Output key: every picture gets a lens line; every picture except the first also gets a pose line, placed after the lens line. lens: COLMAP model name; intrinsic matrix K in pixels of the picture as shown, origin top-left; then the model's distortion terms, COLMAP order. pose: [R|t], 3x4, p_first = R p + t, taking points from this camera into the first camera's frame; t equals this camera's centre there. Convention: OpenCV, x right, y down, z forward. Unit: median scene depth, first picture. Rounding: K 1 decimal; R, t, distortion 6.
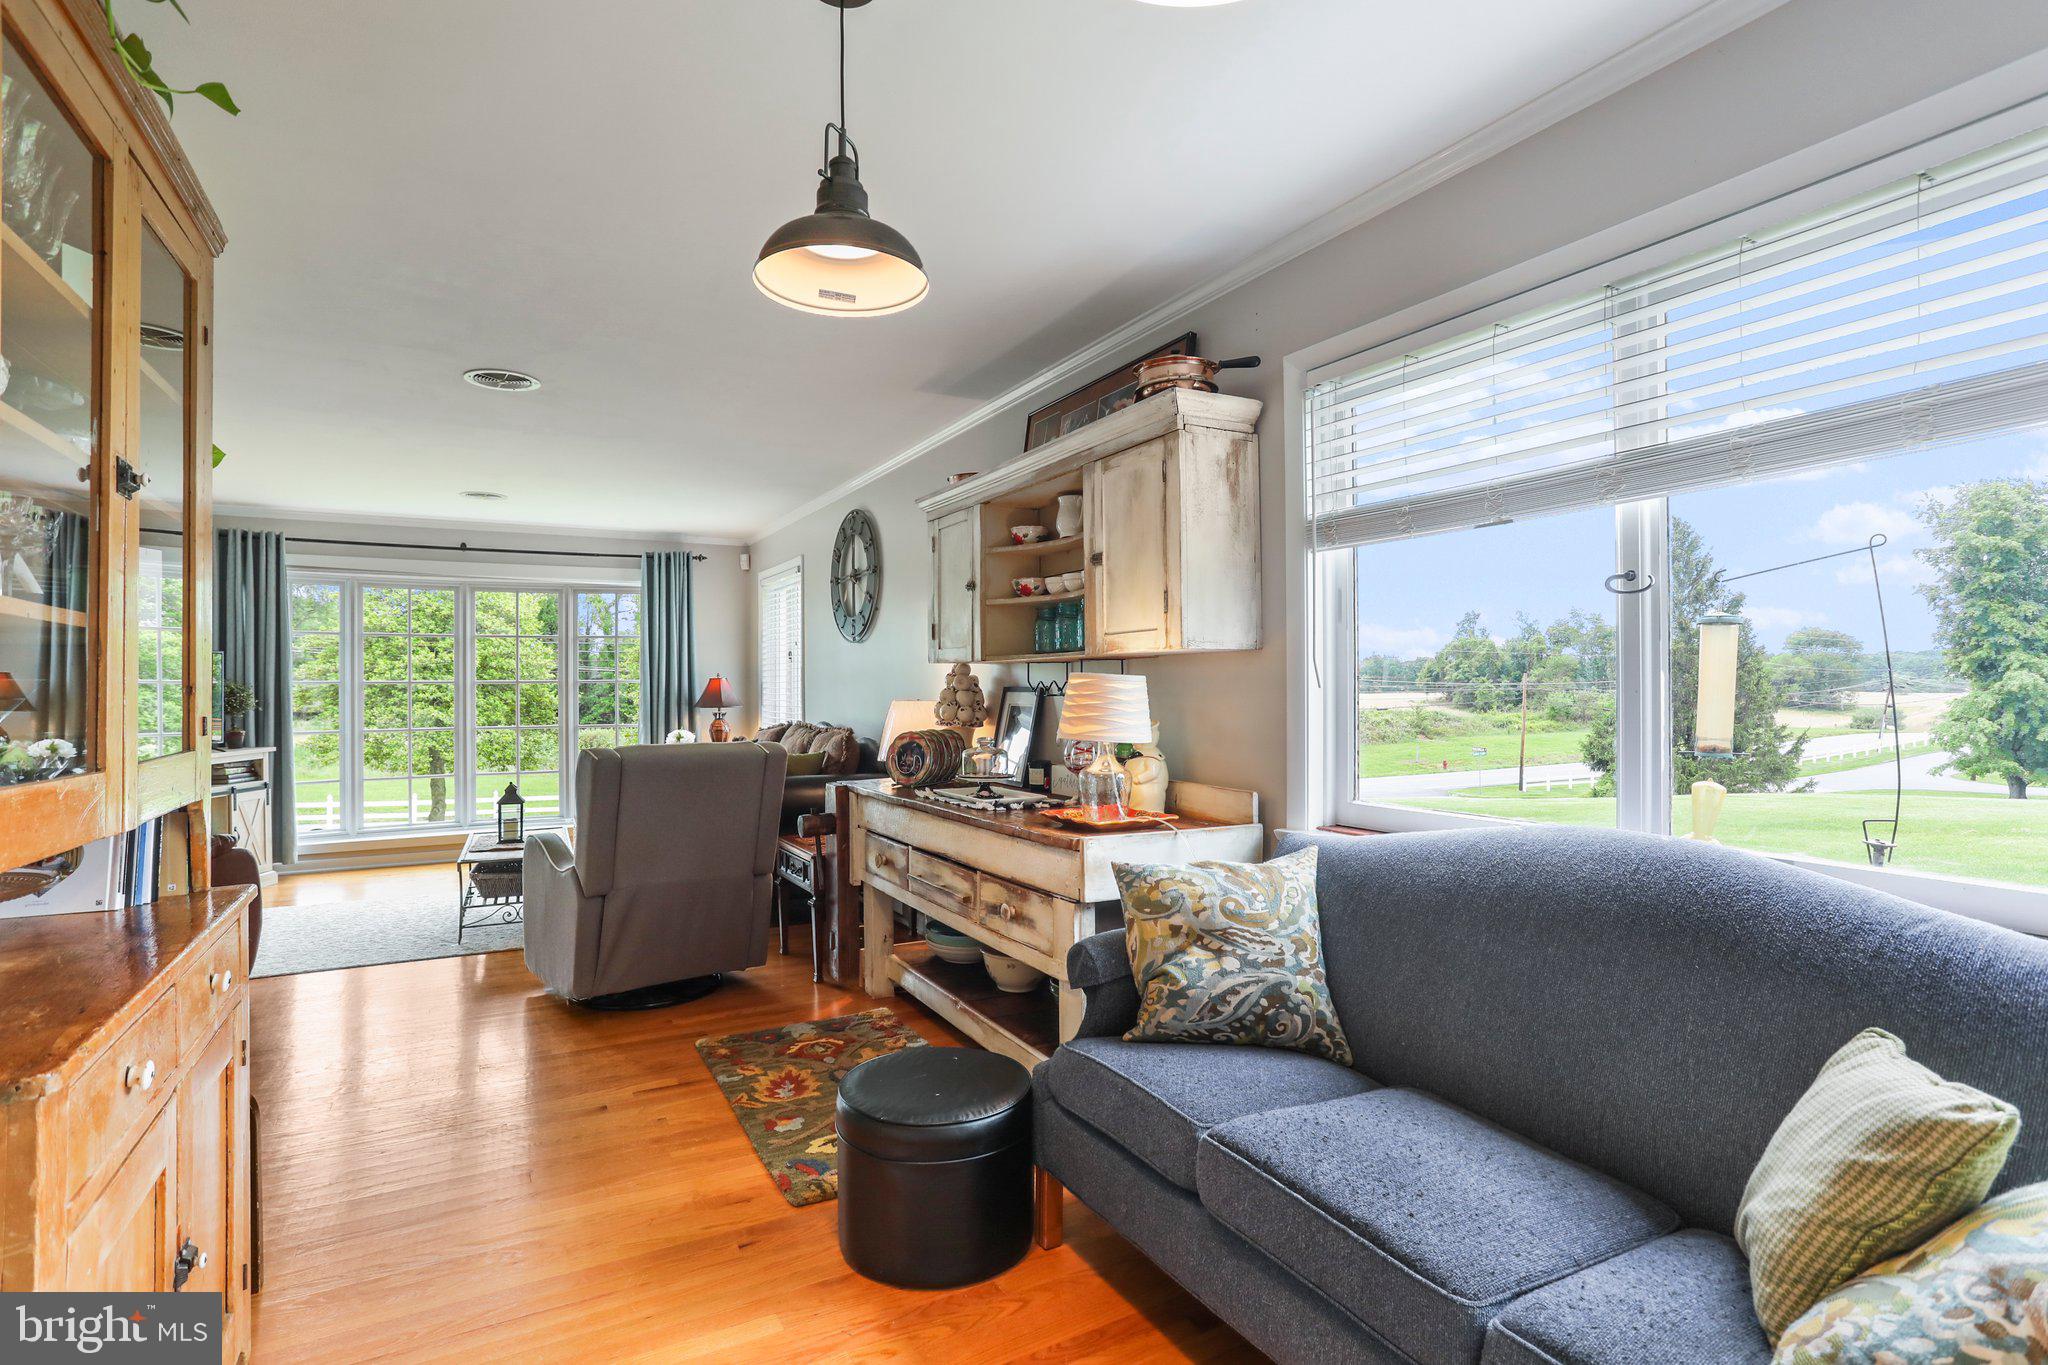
lens RADIAL K [[984.2, 0, 1019.7], [0, 984.2, 688.1], [0, 0, 1]] dist [-0.056227, 0.032379]
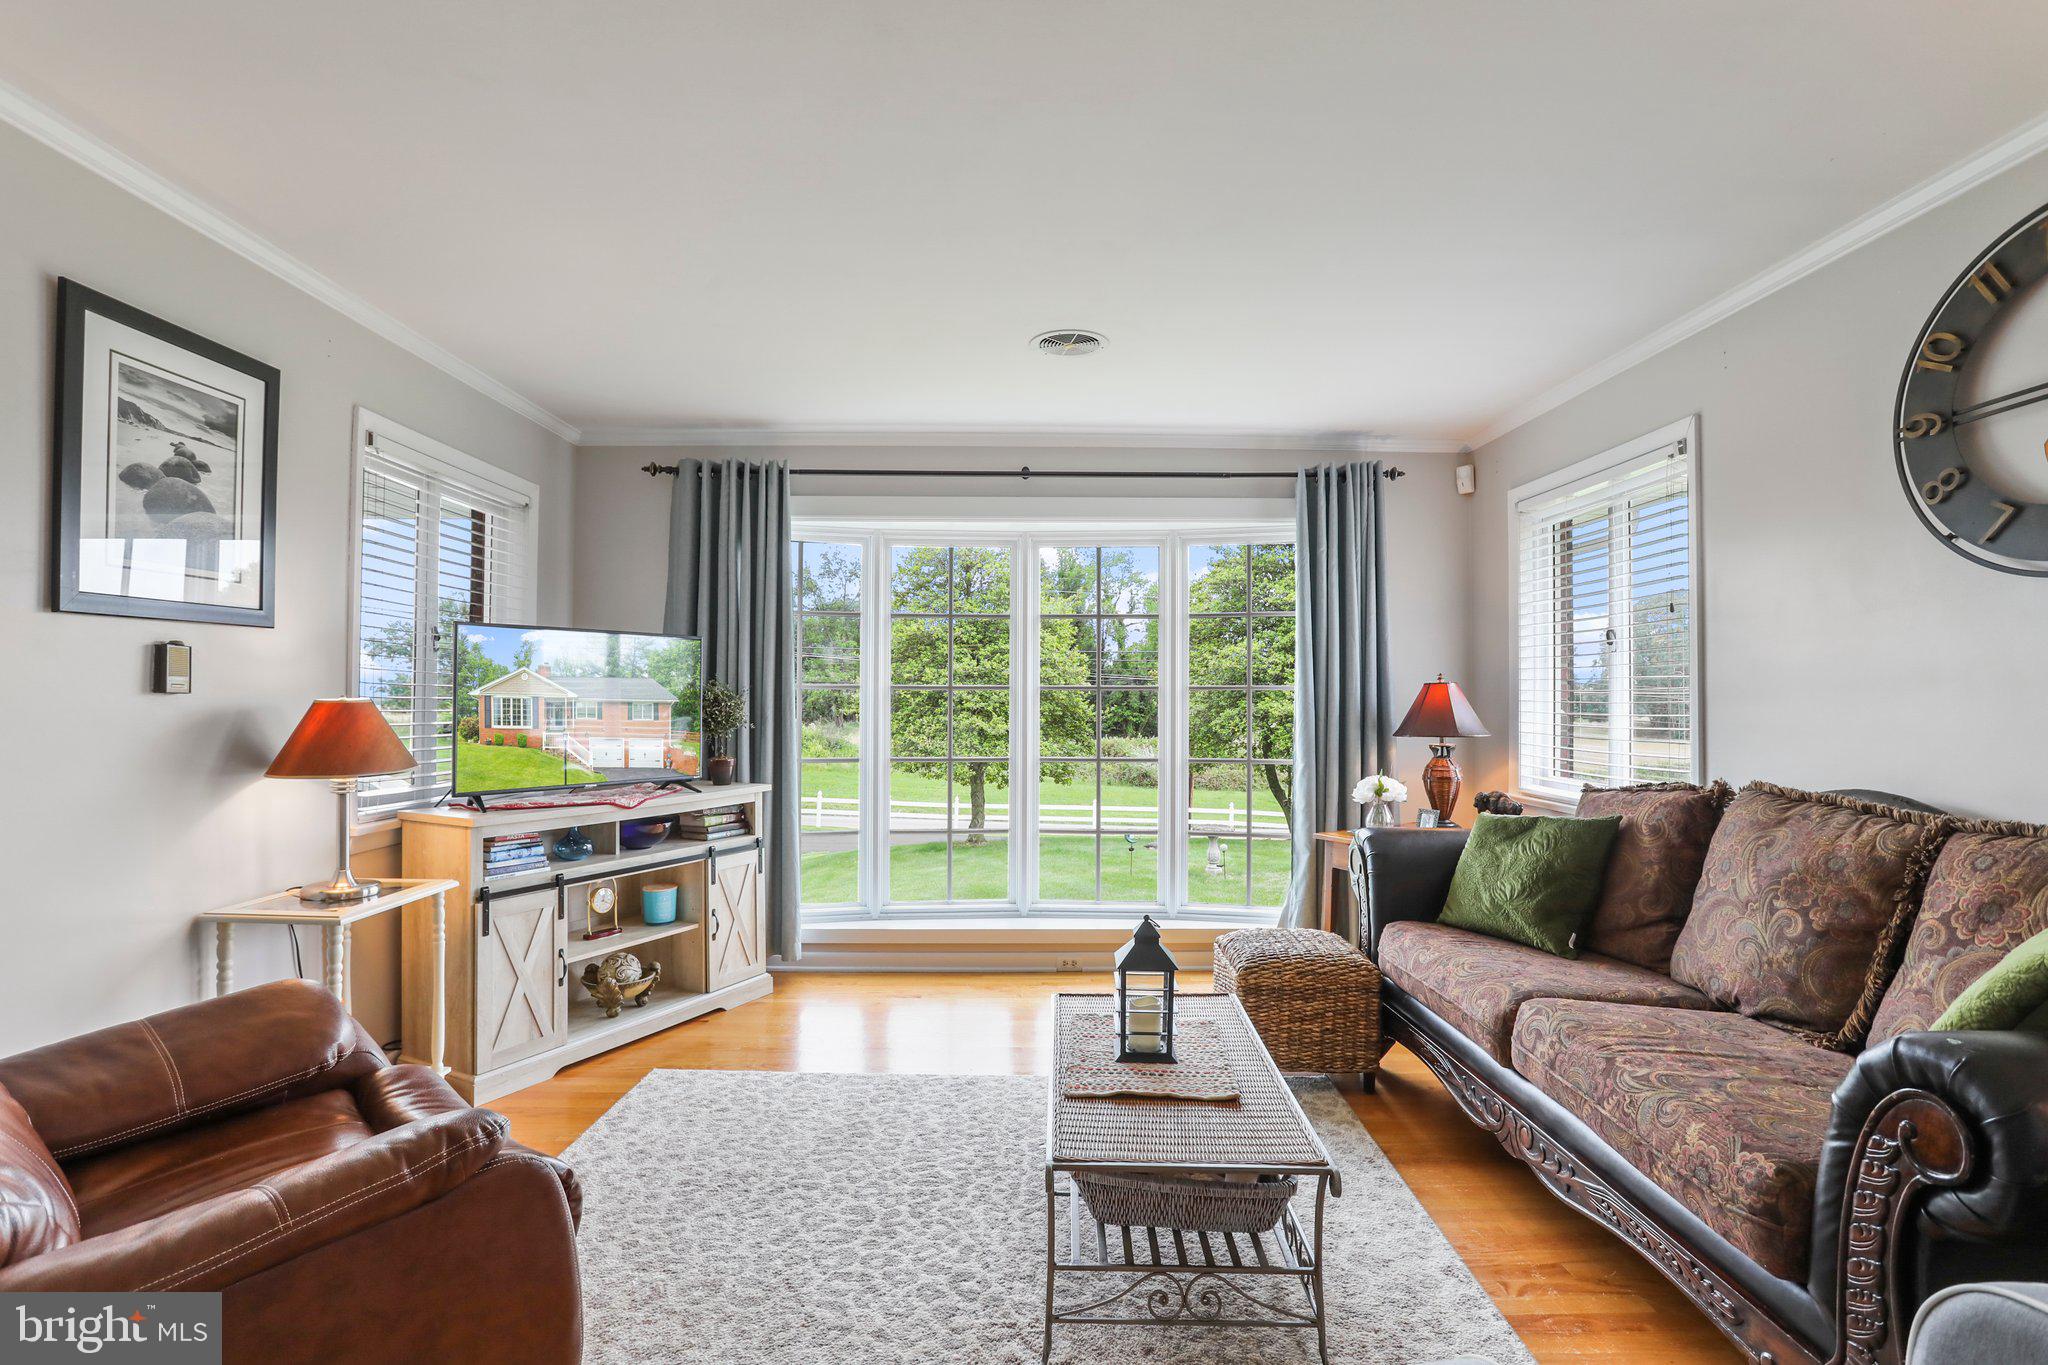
lens RADIAL K [[984.2, 0, 1019.7], [0, 984.2, 688.1], [0, 0, 1]] dist [-0.056227, 0.032379]
pose [[0.879093, 0.004232, -0.476632, -0.283226], [-0.010156, 0.999900, -0.009853, -0.000111], [0.476542, 0.013503, 0.879048, 0.456066]]
